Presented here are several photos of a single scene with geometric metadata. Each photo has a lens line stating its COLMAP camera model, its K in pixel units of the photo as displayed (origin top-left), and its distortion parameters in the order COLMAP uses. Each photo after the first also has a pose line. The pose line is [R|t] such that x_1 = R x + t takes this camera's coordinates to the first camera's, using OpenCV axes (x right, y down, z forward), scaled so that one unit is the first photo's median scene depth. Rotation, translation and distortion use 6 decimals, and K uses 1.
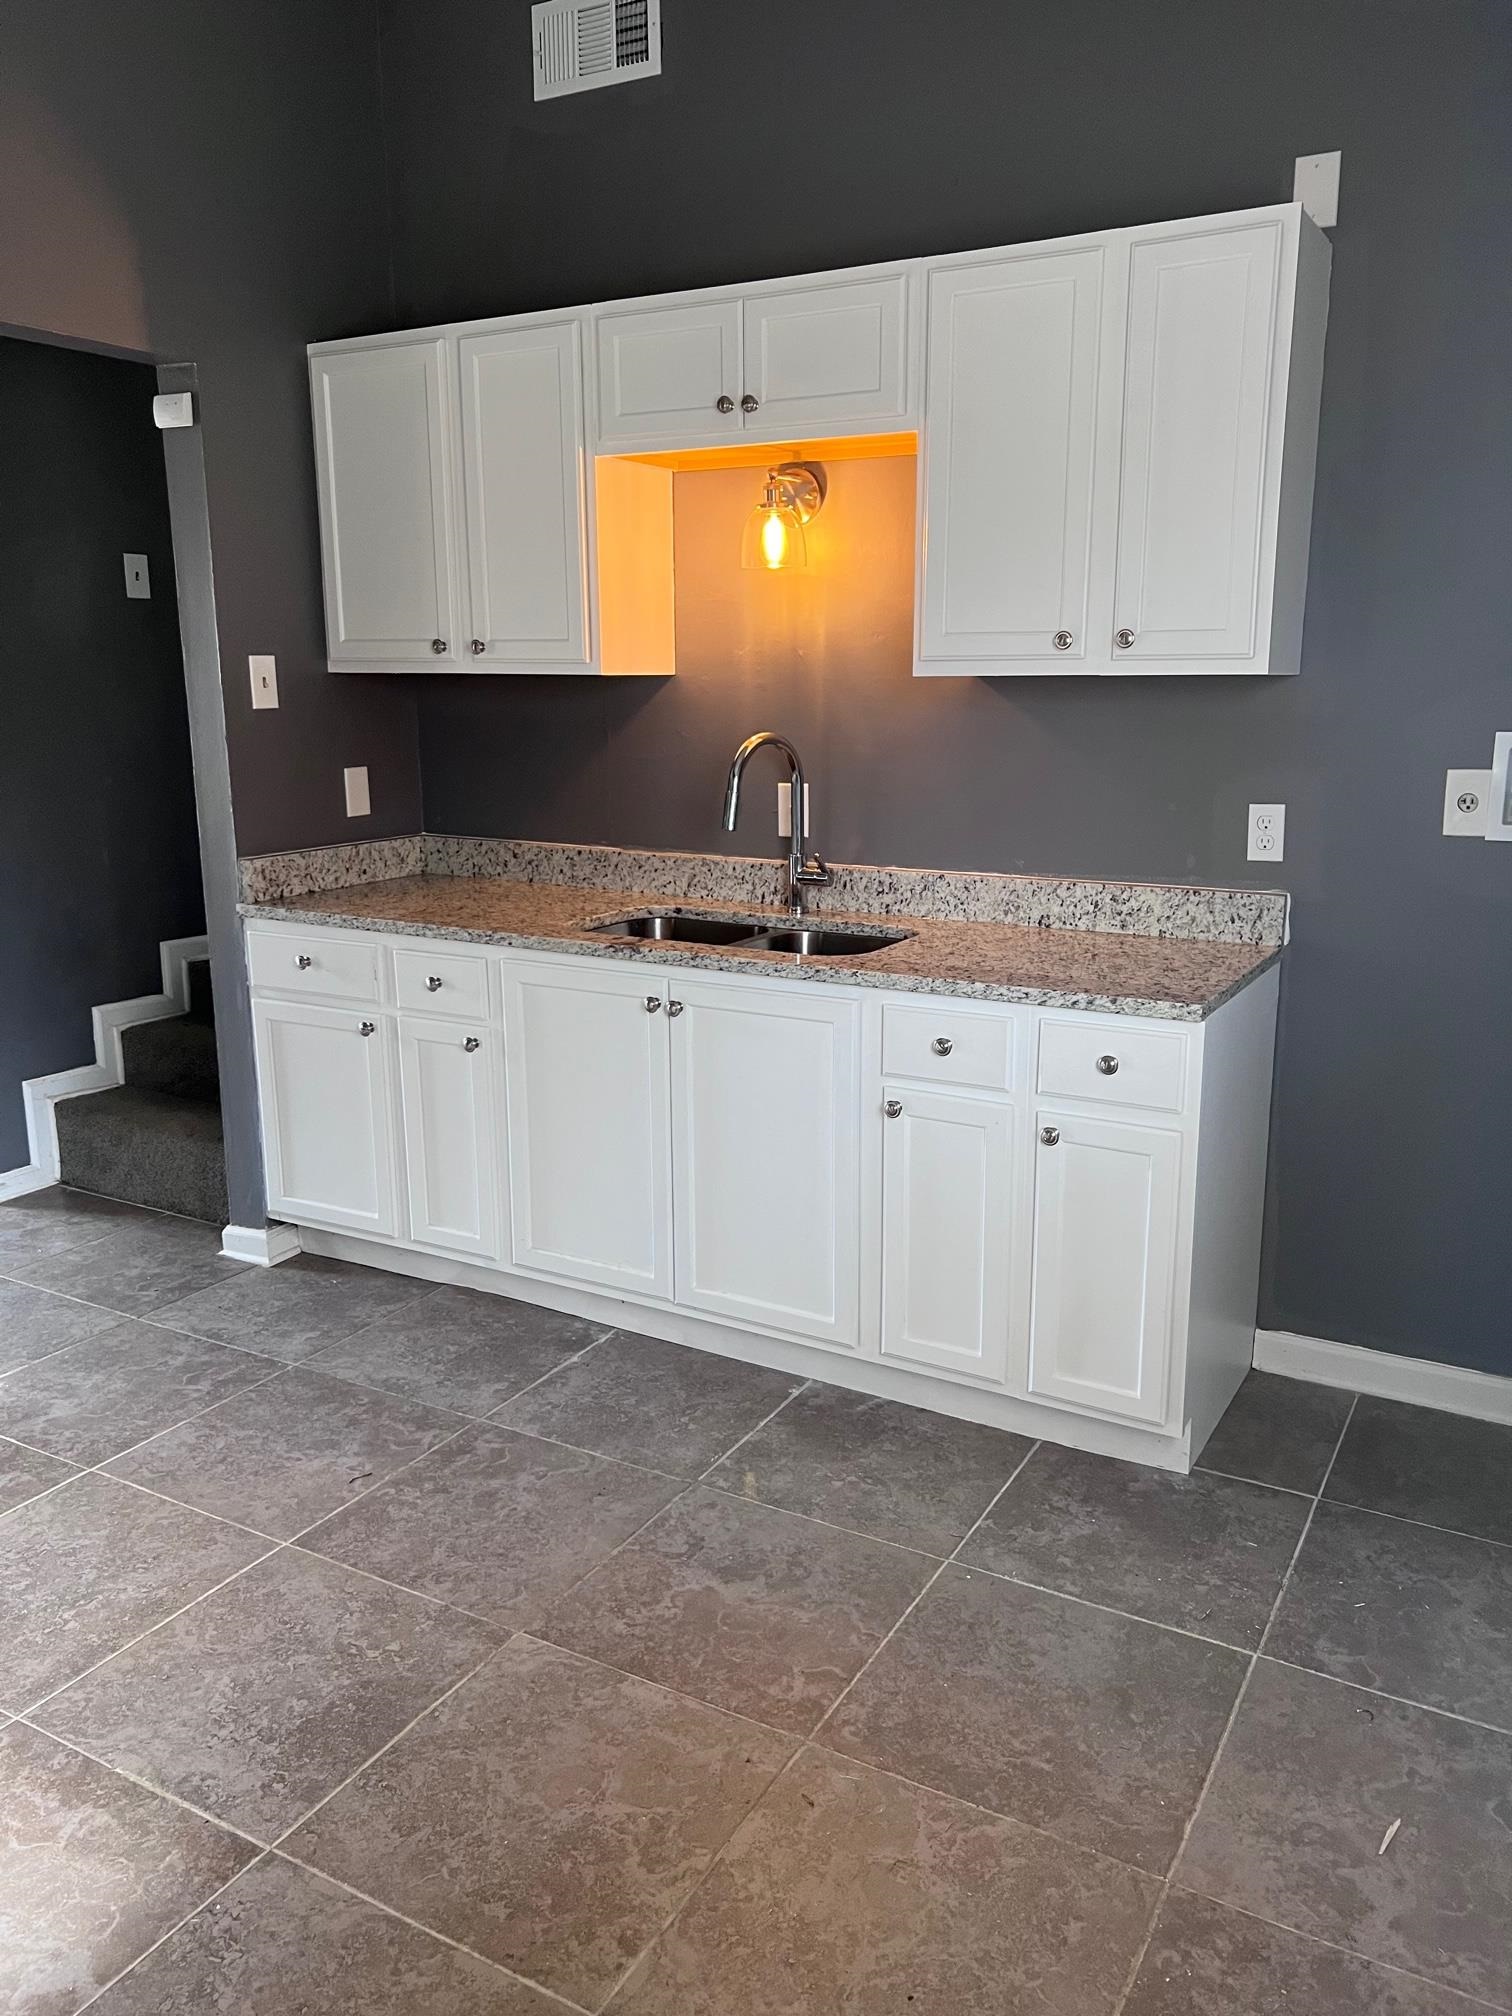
lens RADIAL K [[1512.5, 0, 766.9], [0, 1512.5, 1014.0], [0, 0, 1]] dist [0.050436, -0.055503]
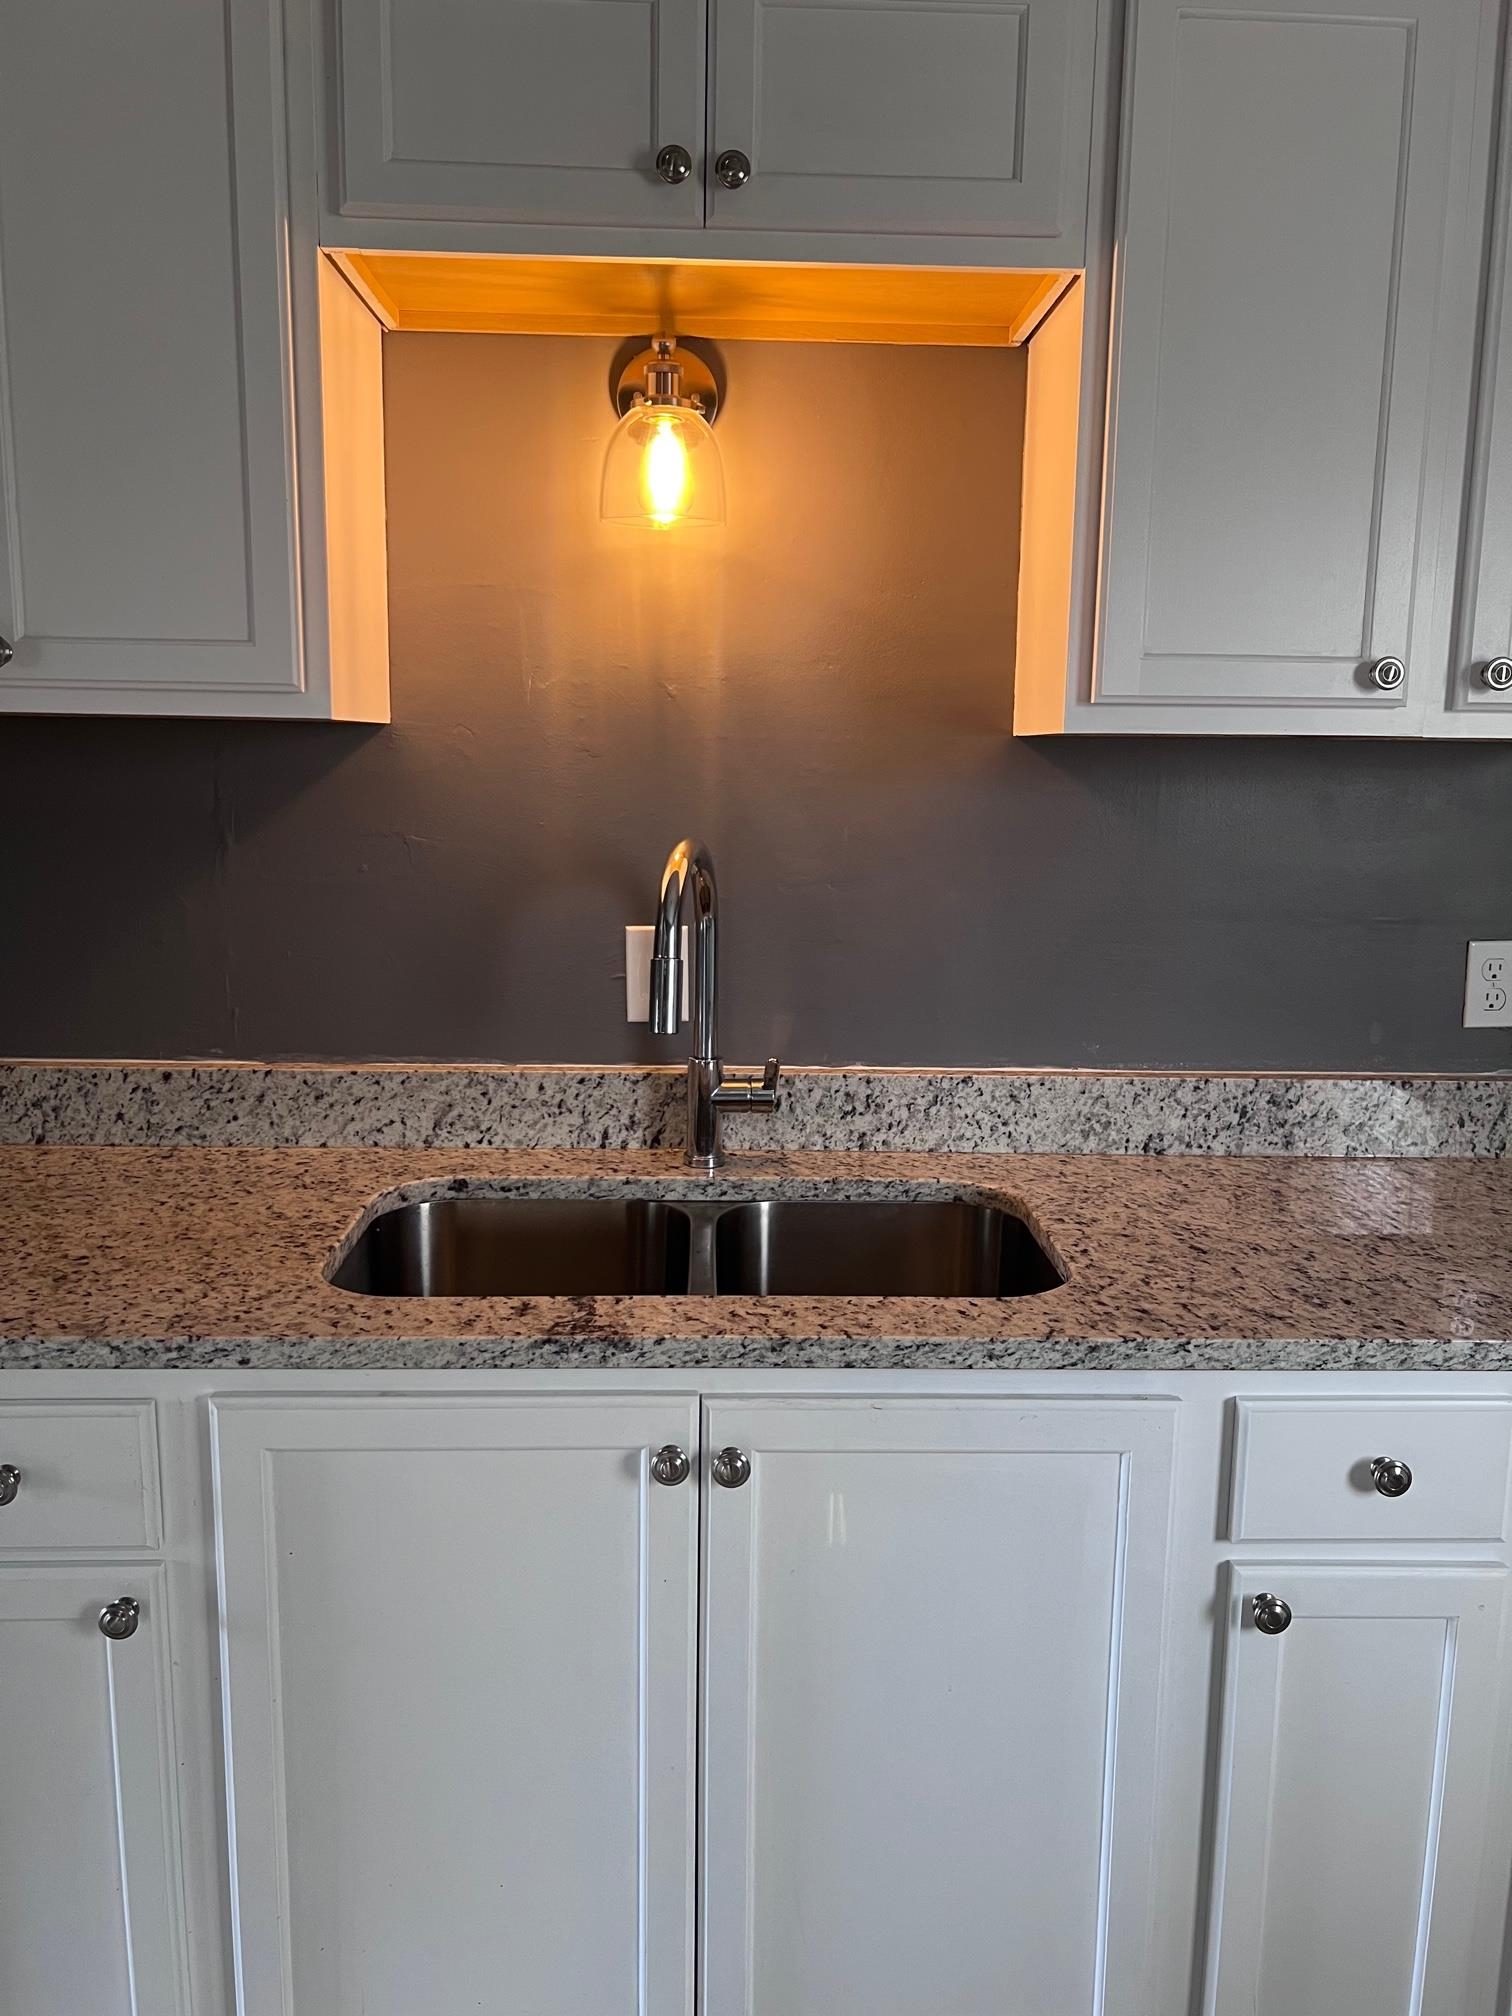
lens RADIAL K [[1512.5, 0, 763.7], [0, 1512.5, 980.0], [0, 0, 1]] dist [0.050436, -0.055503]
pose [[0.847531, -0.063520, 0.526930, -0.264019], [0.098854, 0.994332, -0.039137, -0.119749], [-0.521458, 0.085259, 0.849007, 0.577755]]
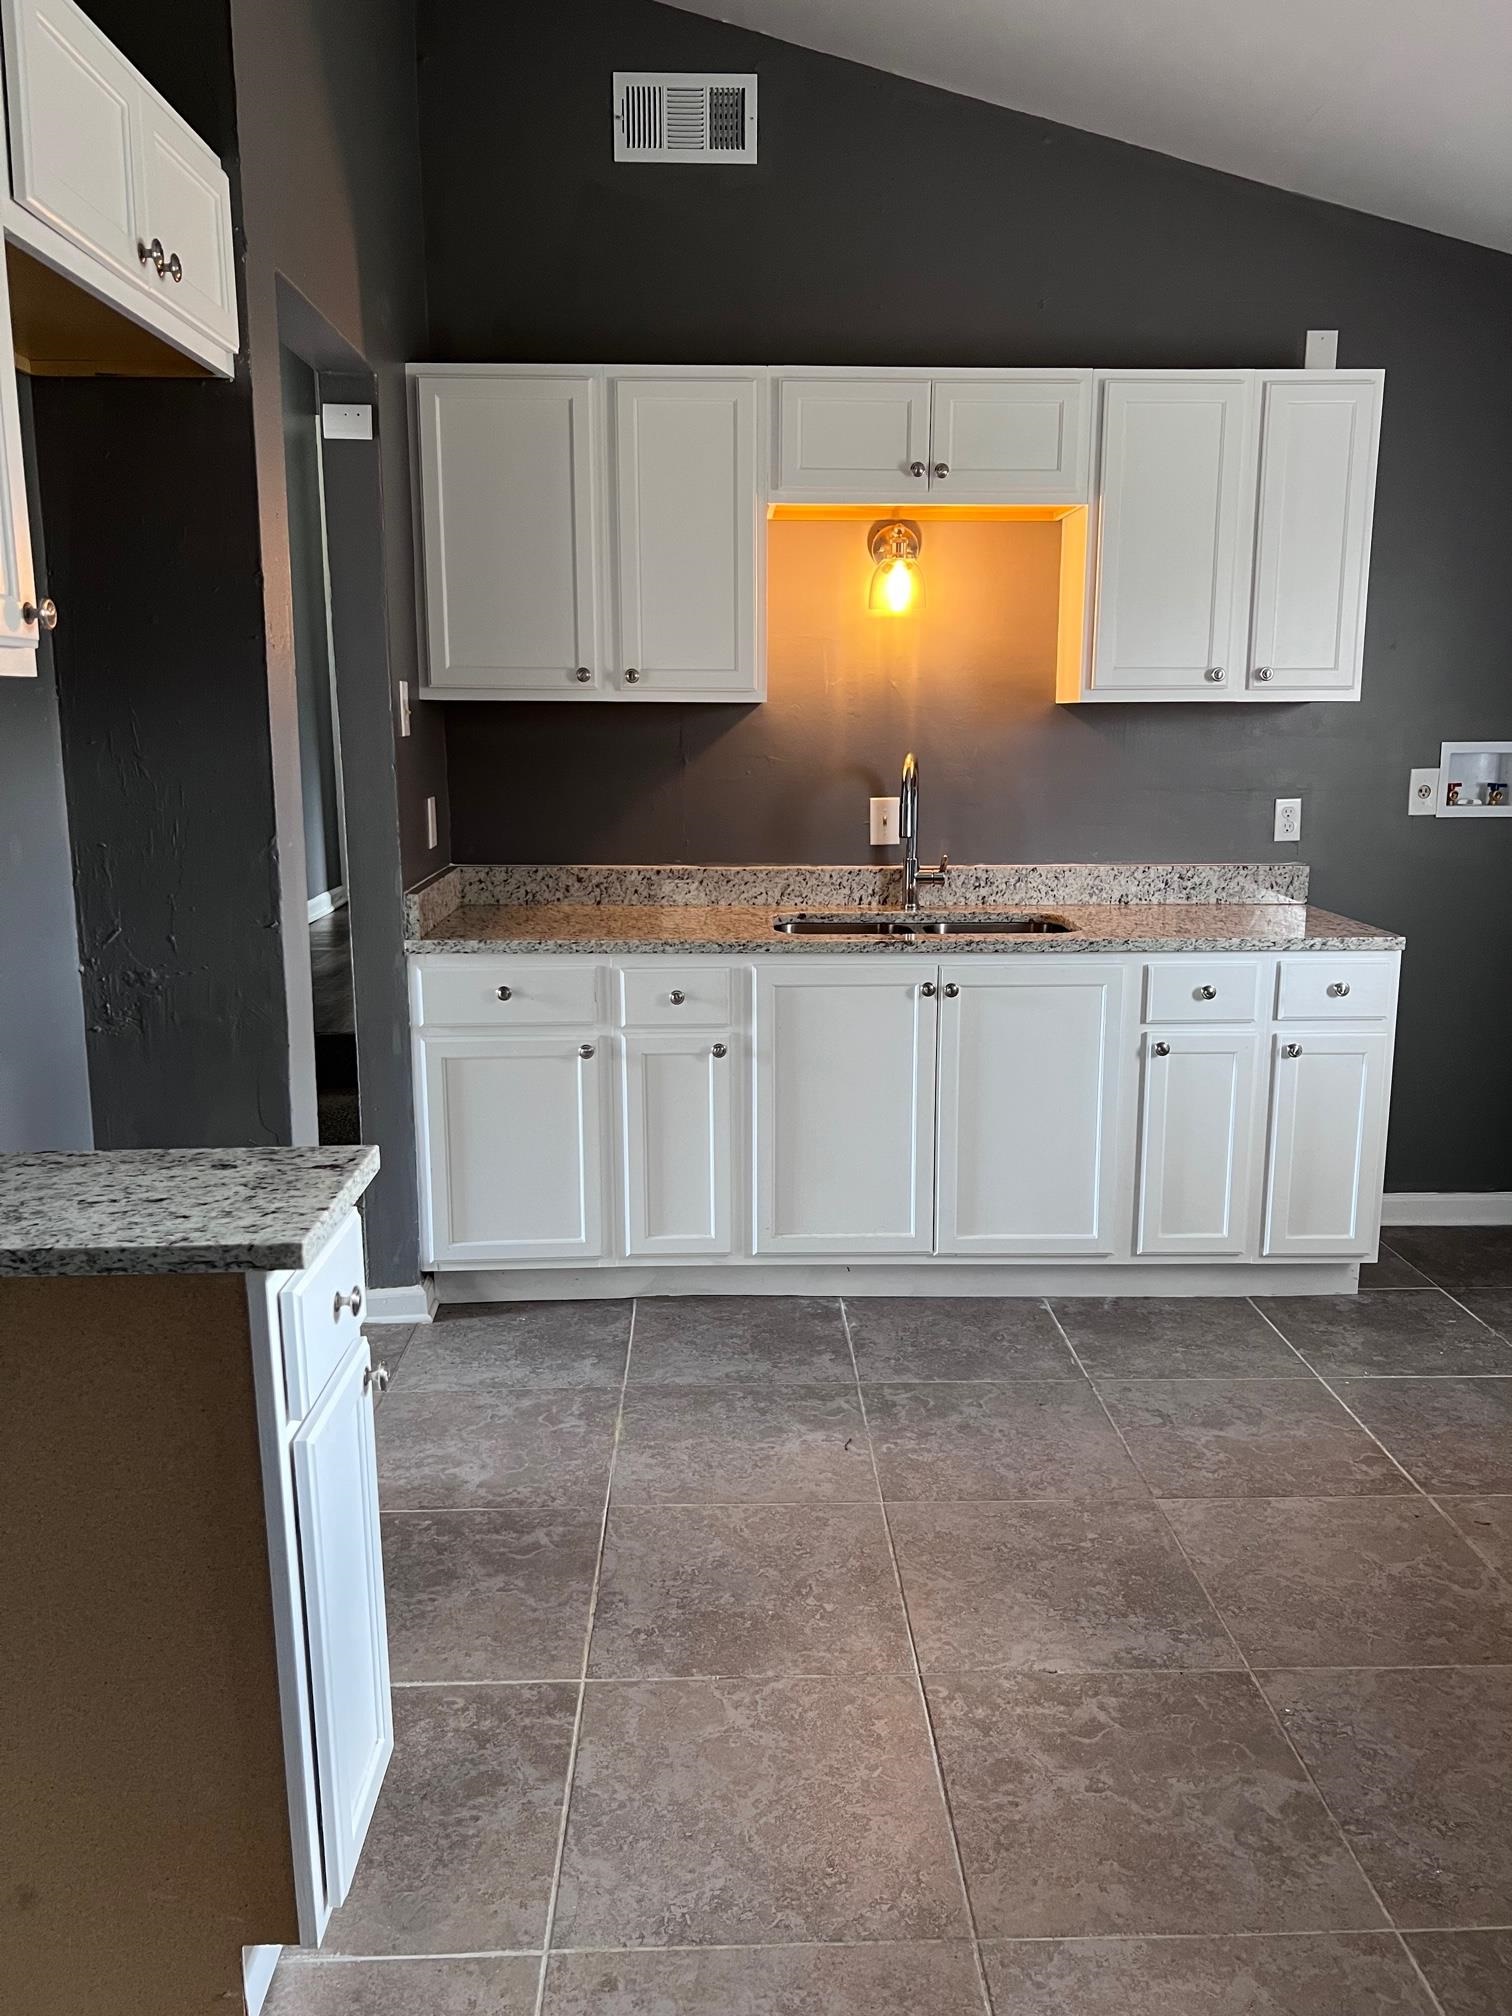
lens RADIAL K [[1512.5, 0, 757.1], [0, 1512.5, 1011.6], [0, 0, 1]] dist [0.050436, -0.055503]
pose [[0.855165, -0.098308, 0.508948, -0.734096], [0.112681, 0.993628, 0.002595, -0.006896], [-0.505960, 0.055129, 0.860793, 0.084679]]
